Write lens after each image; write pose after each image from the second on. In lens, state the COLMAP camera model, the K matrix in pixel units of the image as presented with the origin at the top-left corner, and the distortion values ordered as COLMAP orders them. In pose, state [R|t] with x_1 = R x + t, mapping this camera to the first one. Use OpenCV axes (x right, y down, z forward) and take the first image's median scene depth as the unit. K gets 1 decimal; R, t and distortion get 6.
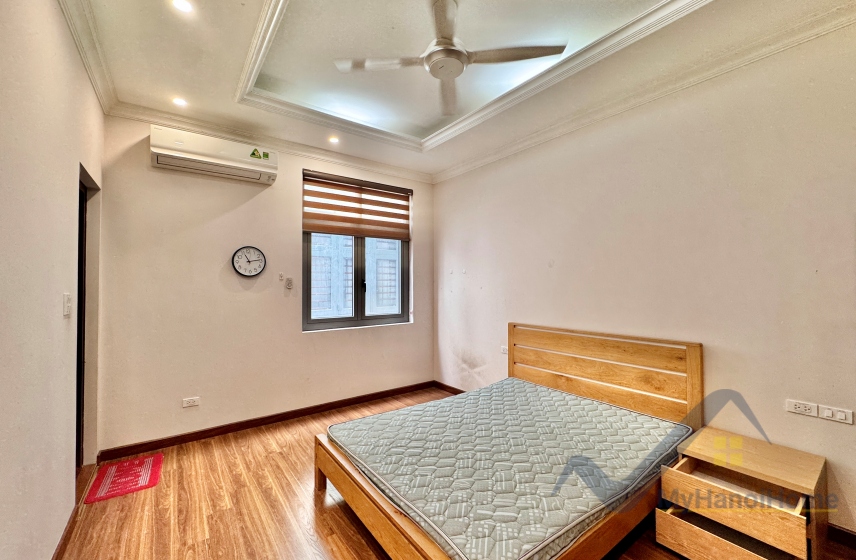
lens RADIAL K [[343.5, 0, 437.0], [0, 343.5, 278.0], [0, 0, 1]] dist [0.002520, -0.000066]
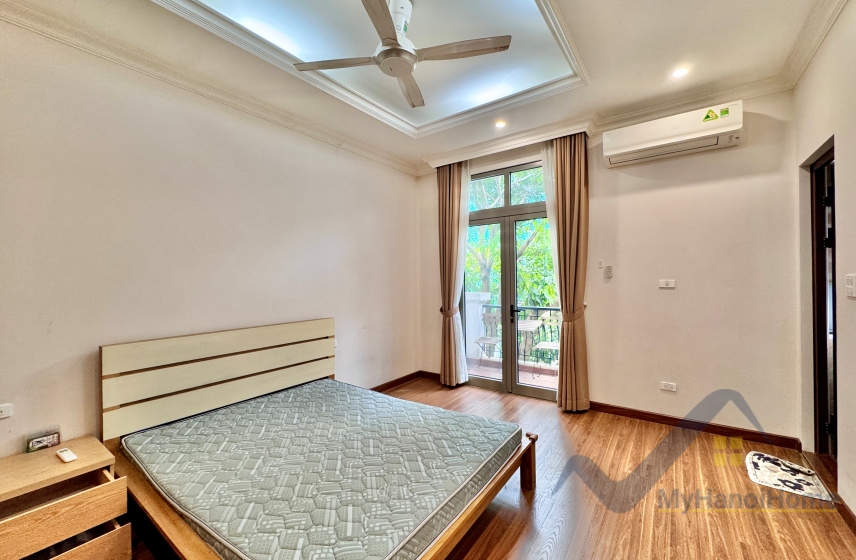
lens RADIAL K [[342.8, 0, 426.7], [0, 342.8, 279.1], [0, 0, 1]] dist [-0.000668, -0.000093]
pose [[0.284919, 0.008775, -0.958511, 0.084756], [0.033897, 0.999240, 0.019224, 0.000790], [0.957952, -0.037968, 0.284405, 0.076603]]
